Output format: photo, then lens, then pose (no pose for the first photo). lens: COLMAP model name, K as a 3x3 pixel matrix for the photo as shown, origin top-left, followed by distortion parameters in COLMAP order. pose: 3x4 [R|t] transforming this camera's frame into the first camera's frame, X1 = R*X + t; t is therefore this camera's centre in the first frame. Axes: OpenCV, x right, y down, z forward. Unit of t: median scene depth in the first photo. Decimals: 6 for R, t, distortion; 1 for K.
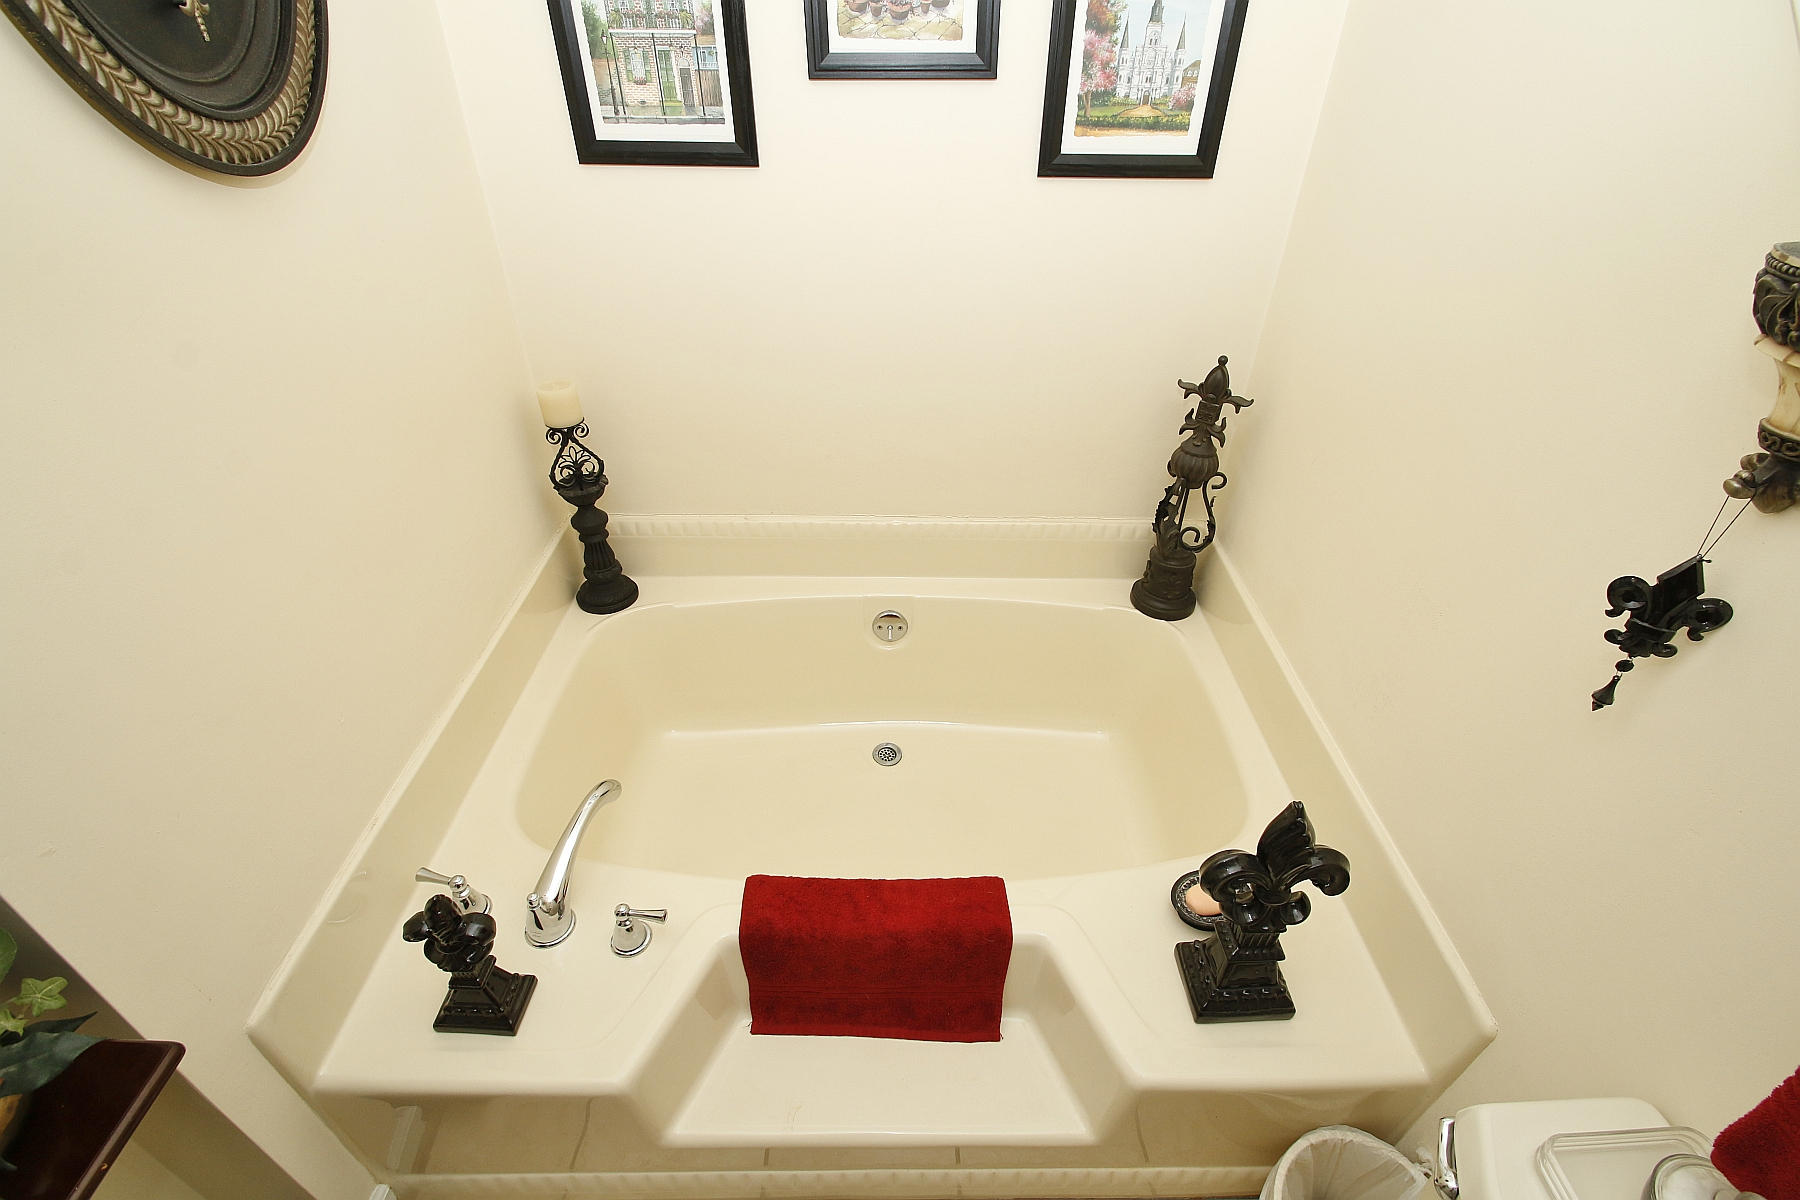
lens RADIAL K [[837.8, 0, 916.6], [0, 837.8, 609.9], [0, 0, 1]] dist [0.015547, -0.017295]
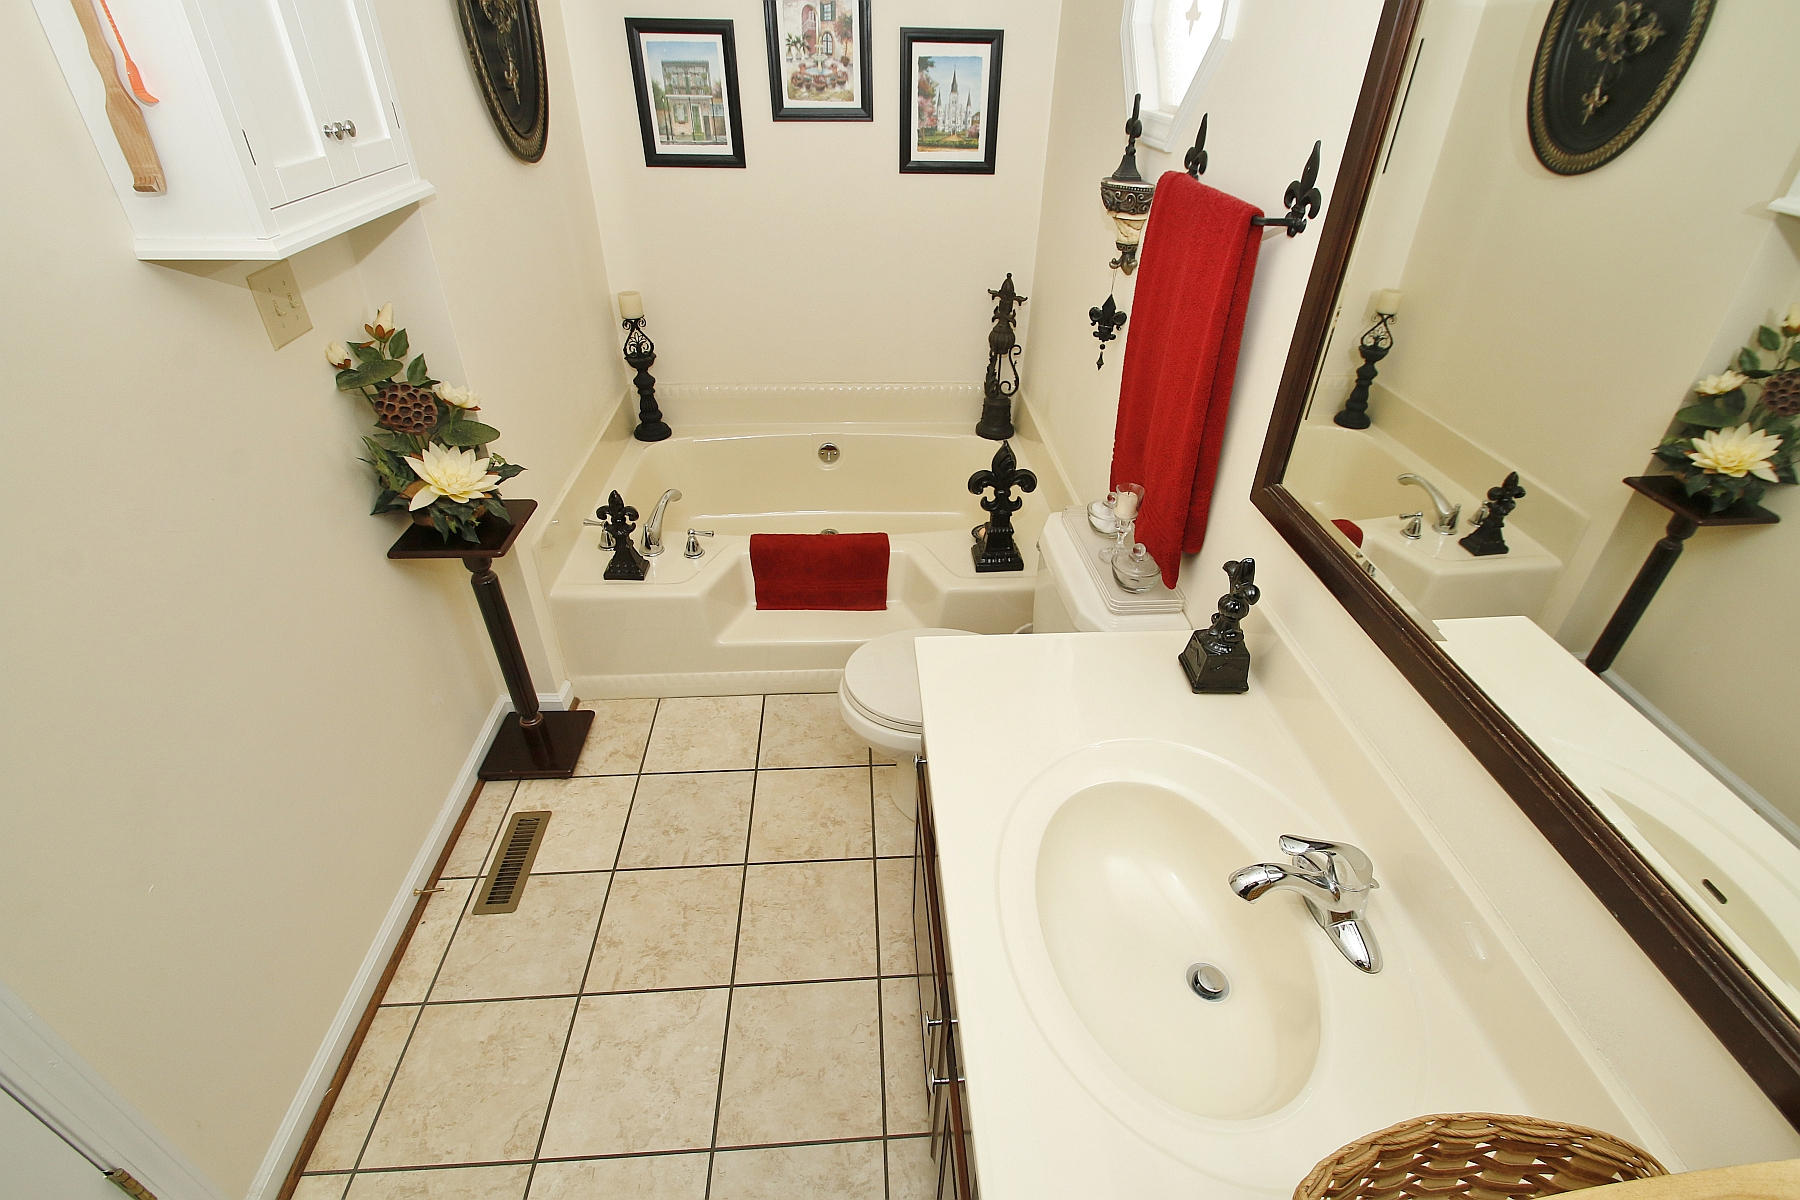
lens RADIAL K [[833.4, 0, 917.9], [0, 833.4, 603.3], [0, 0, 1]] dist [-0.000815, 0.016130]
pose [[0.998216, -0.029484, 0.051923, 0.064800], [0.031151, 0.999015, -0.031591, 0.501306], [-0.050940, 0.033152, 0.998151, -0.823036]]
